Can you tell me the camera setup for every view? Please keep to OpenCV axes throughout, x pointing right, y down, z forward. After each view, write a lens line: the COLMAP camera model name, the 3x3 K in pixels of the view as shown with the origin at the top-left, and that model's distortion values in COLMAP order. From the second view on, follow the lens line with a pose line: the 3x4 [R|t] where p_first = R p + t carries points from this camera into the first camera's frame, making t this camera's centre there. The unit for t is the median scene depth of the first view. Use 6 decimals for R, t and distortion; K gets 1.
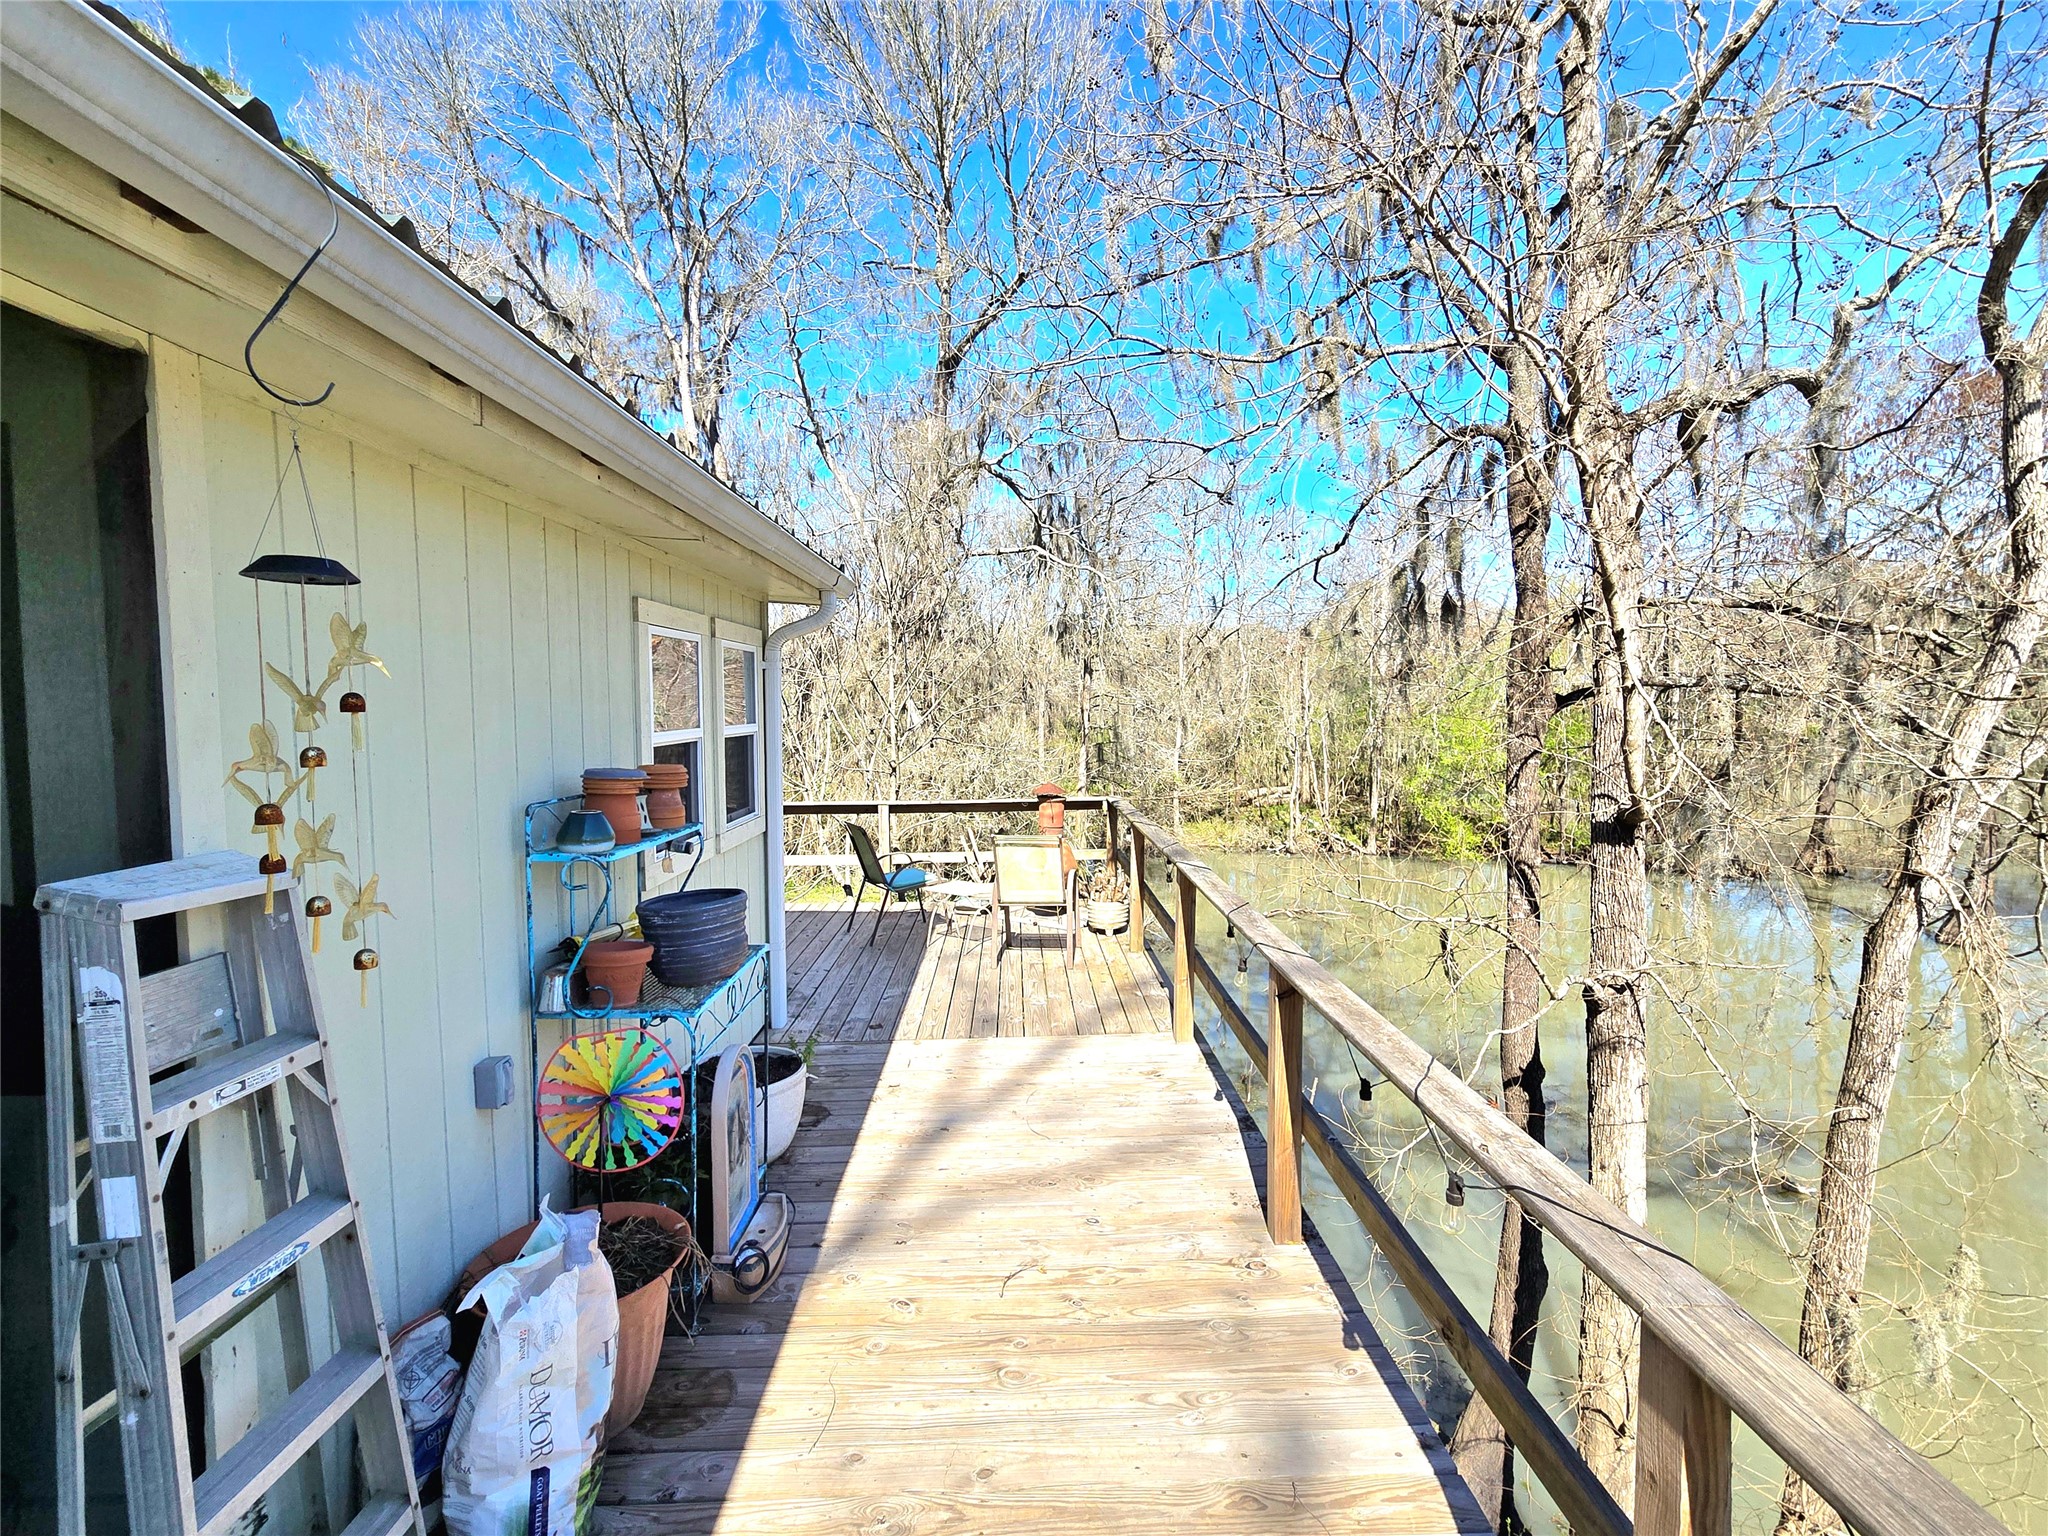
lens RADIAL K [[962.9, 0, 1034.9], [0, 962.9, 751.4], [0, 0, 1]] dist [-0.005204, 0.003808]
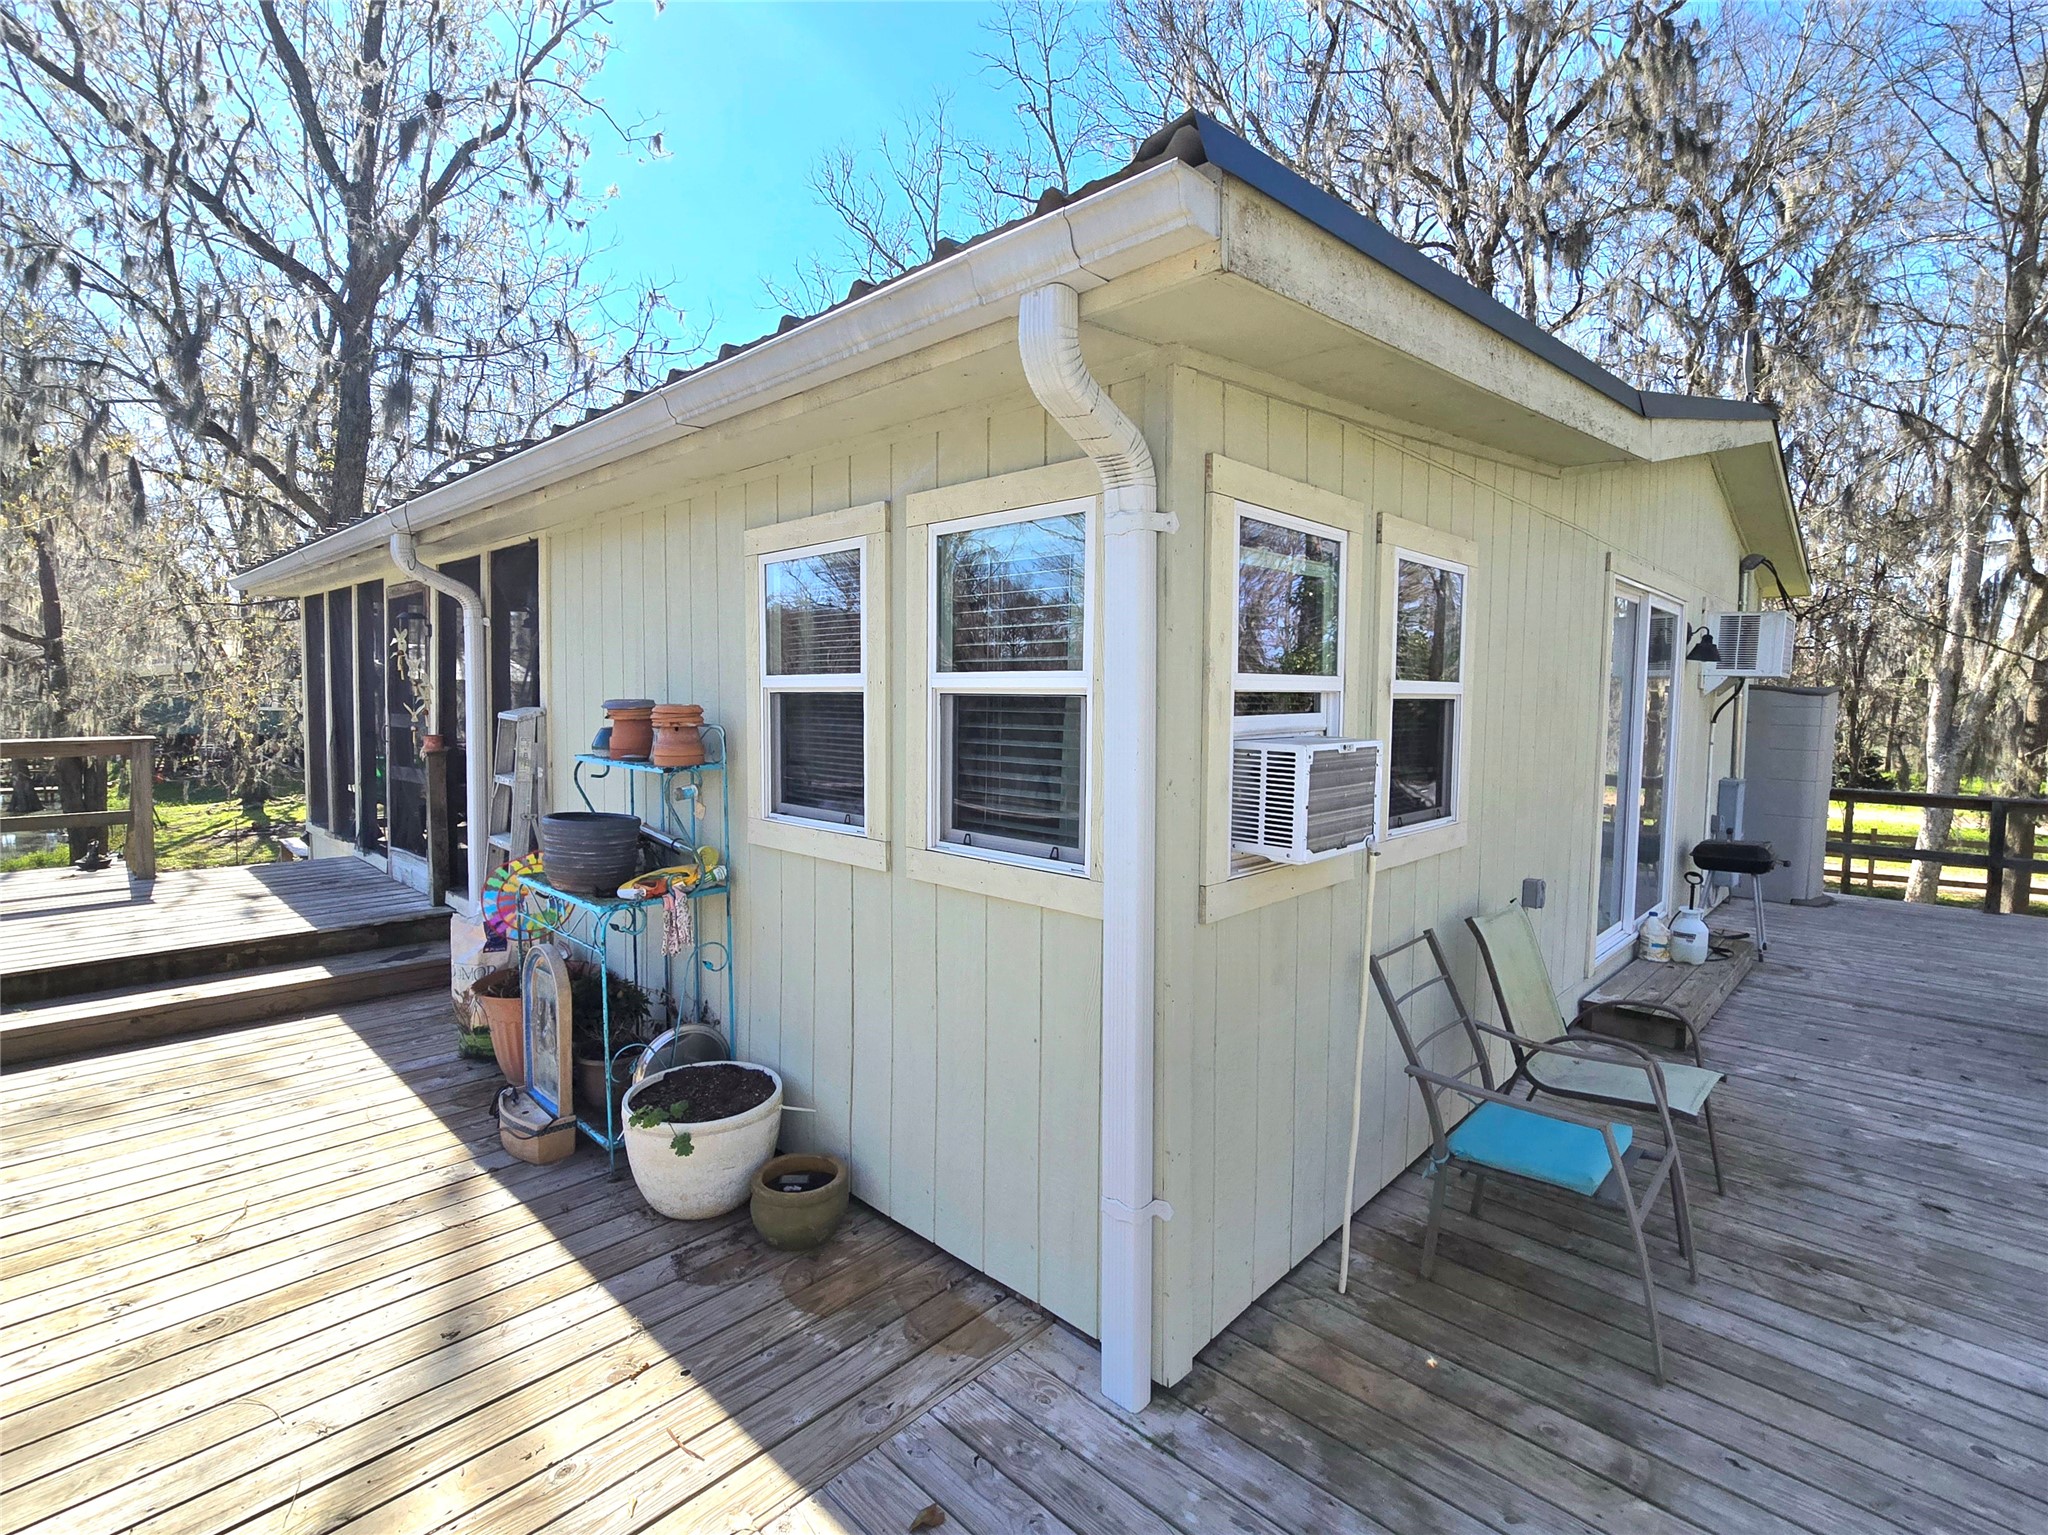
lens RADIAL K [[962.9, 0, 1034.9], [0, 962.9, 750.9], [0, 0, 1]] dist [-0.005204, 0.003808]
pose [[-0.700766, 0.035982, -0.712483, 0.054404], [-0.045534, 0.994435, 0.095007, -0.033075], [0.711936, 0.099020, -0.695228, 1.470839]]
